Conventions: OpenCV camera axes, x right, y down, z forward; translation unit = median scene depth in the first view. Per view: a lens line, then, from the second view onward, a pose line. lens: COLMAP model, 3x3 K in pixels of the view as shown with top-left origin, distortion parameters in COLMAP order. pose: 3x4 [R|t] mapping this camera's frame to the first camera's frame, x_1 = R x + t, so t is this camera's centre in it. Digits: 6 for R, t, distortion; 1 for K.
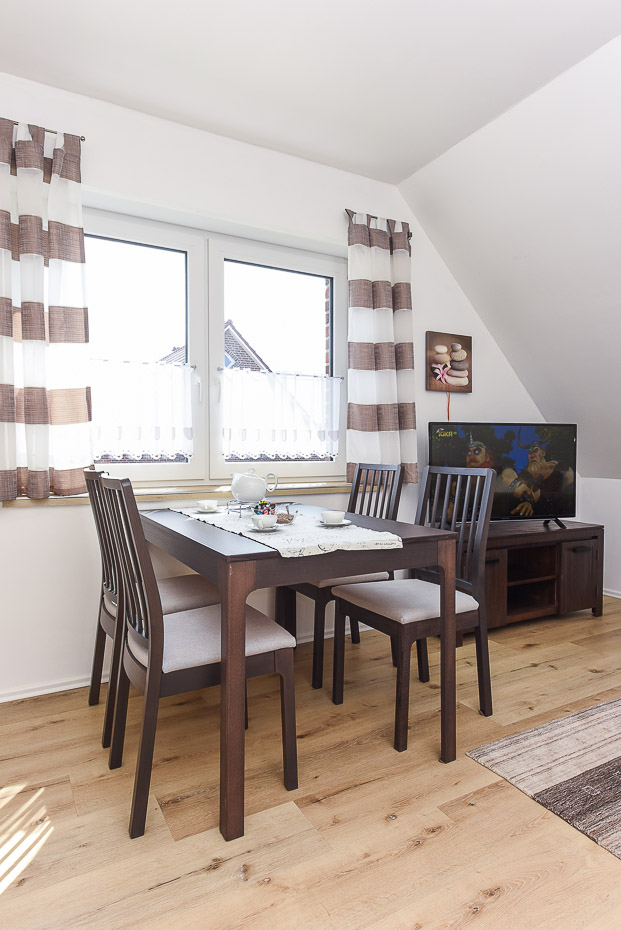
lens RADIAL K [[558.2, 0, 312.5], [0, 558.2, 463.1], [0, 0, 1]] dist [0.009186, -0.004489]
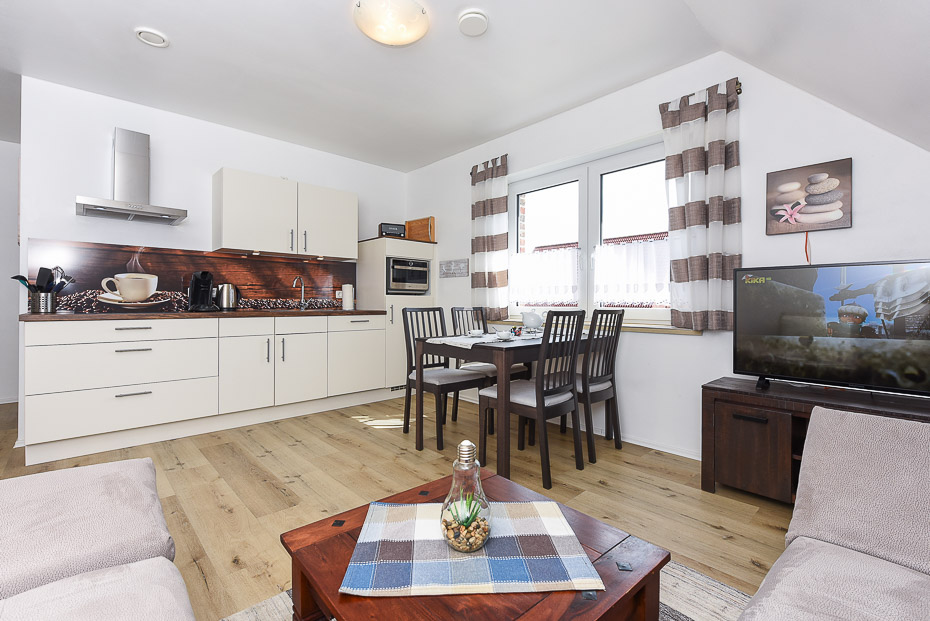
lens RADIAL K [[444.7, 0, 473.1], [0, 444.7, 304.7], [0, 0, 1]] dist [0.006117, -0.000956]
pose [[0.217177, 0.006179, -0.976113, 0.919037], [-0.025719, 0.999669, 0.000606, -0.000060], [0.975793, 0.024973, 0.217264, 0.382869]]
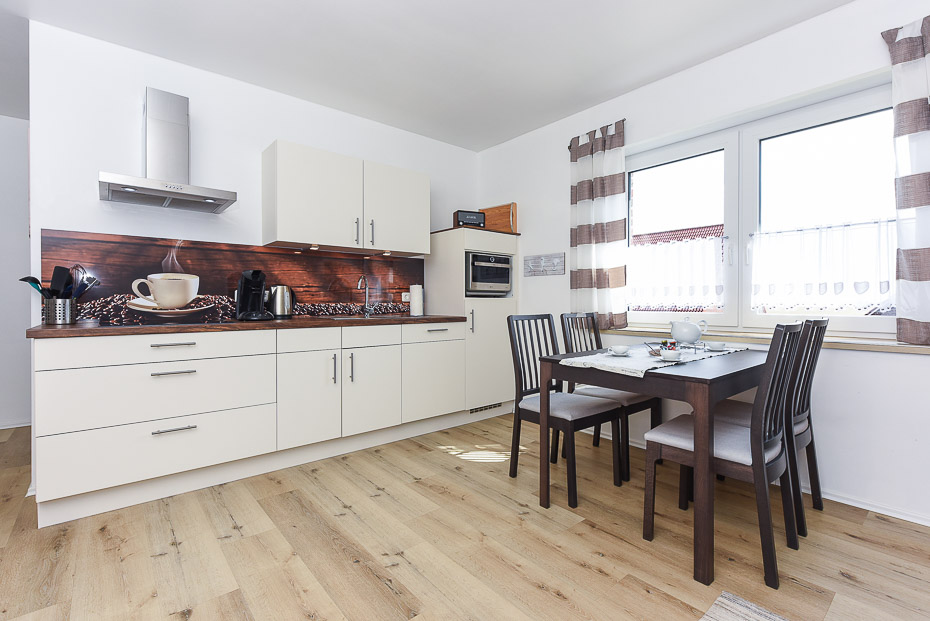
lens RADIAL K [[444.7, 0, 470.0], [0, 444.7, 308.0], [0, 0, 1]] dist [0.006117, -0.000956]
pose [[0.176866, 0.016687, -0.984094, 0.631717], [-0.021981, 0.999674, 0.013001, -0.010998], [0.983990, 0.019332, 0.177175, 0.228872]]
